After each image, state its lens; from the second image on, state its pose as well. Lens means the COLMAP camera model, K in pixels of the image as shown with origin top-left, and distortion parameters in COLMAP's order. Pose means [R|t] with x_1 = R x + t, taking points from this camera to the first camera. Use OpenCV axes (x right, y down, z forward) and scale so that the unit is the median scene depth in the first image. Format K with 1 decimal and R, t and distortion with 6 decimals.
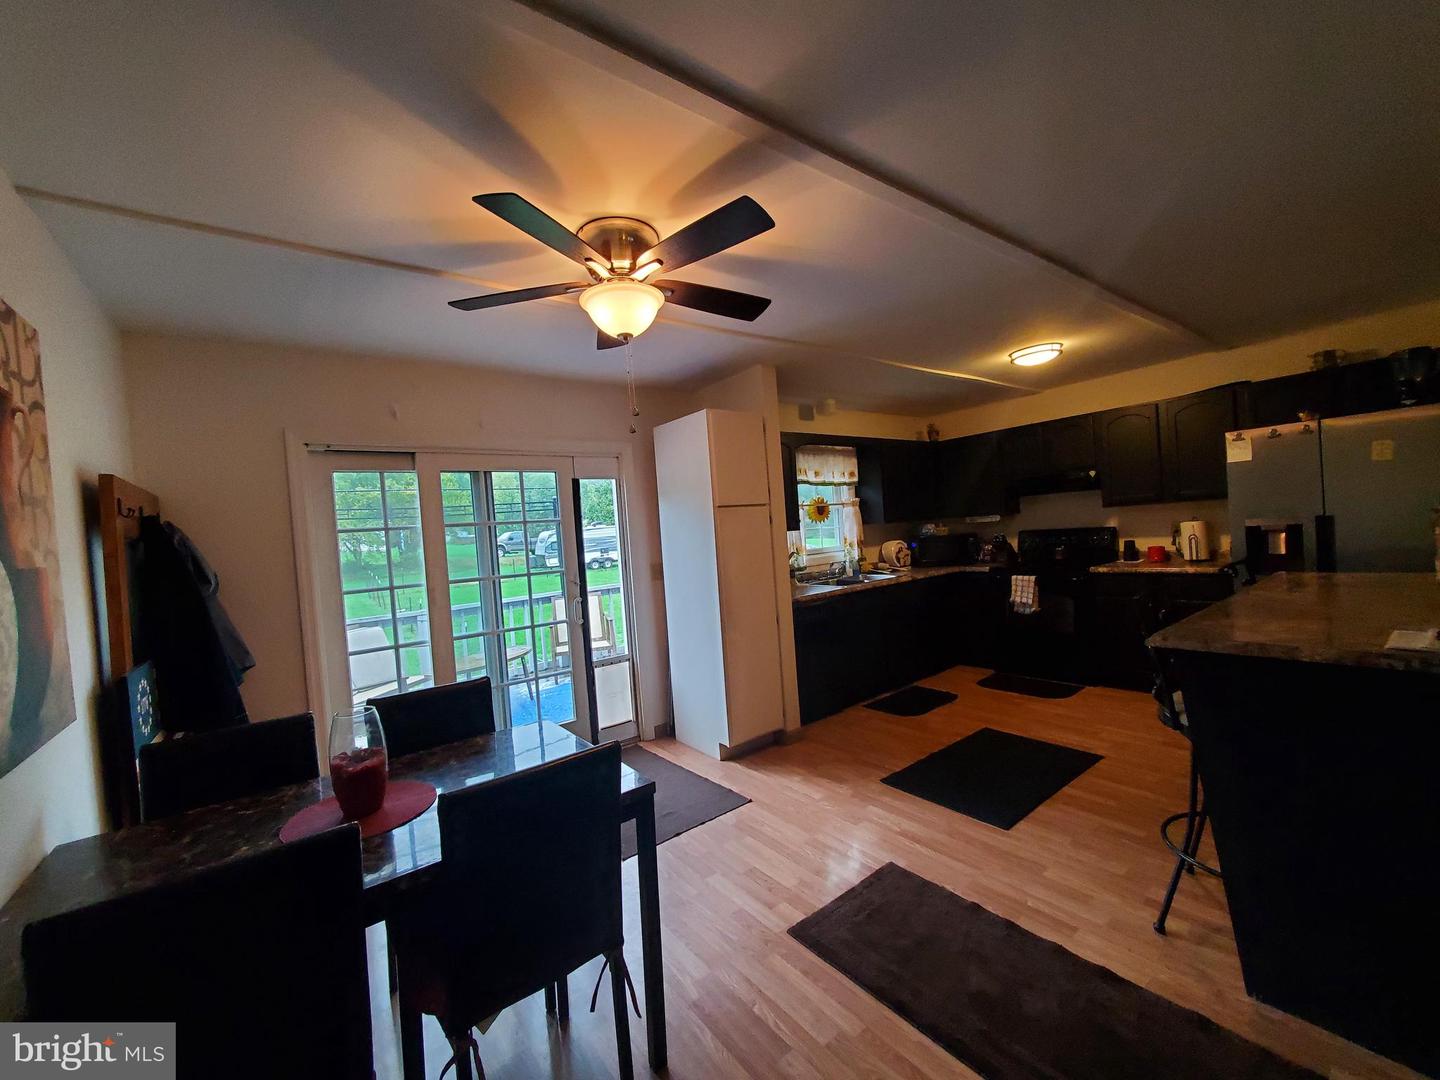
lens RADIAL K [[575.0, 0, 720.0], [0, 575.0, 540.0], [0, 0, 1]] dist [0.086823, -0.000004]
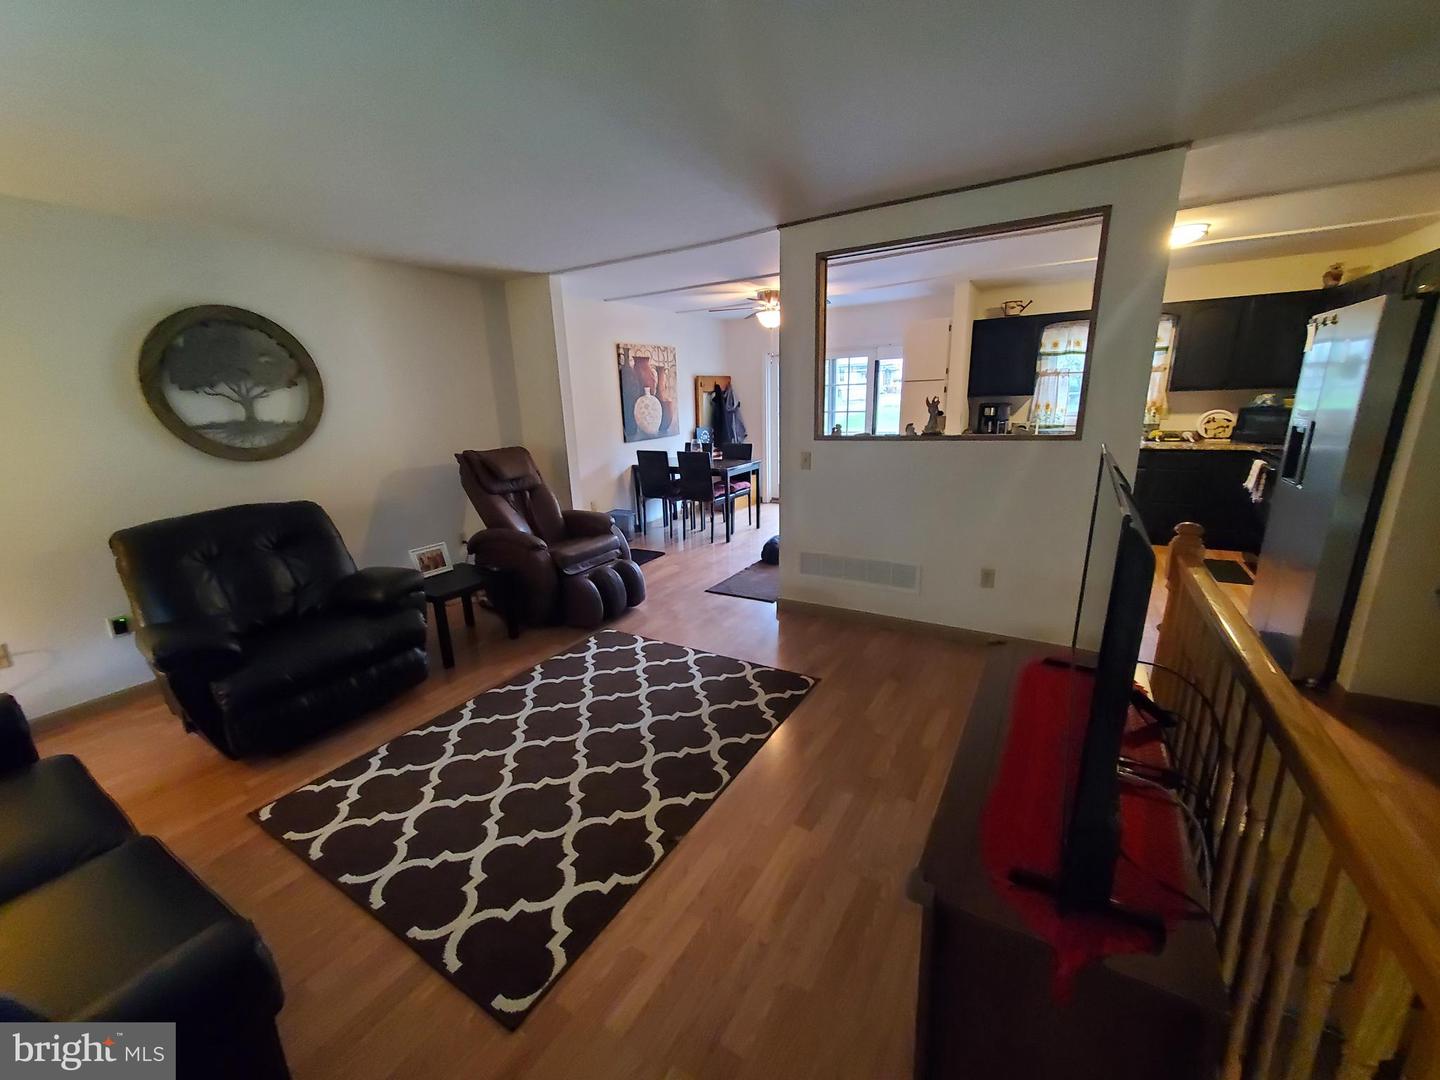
lens RADIAL K [[570.3, 0, 707.1], [0, 570.3, 540.8], [0, 0, 1]] dist [0.001921, -0.000062]
pose [[0.362128, 0.294034, -0.884538, 1.271208], [-0.003090, 0.949318, 0.314303, -0.123301], [0.932123, -0.111085, 0.344683, -0.173787]]
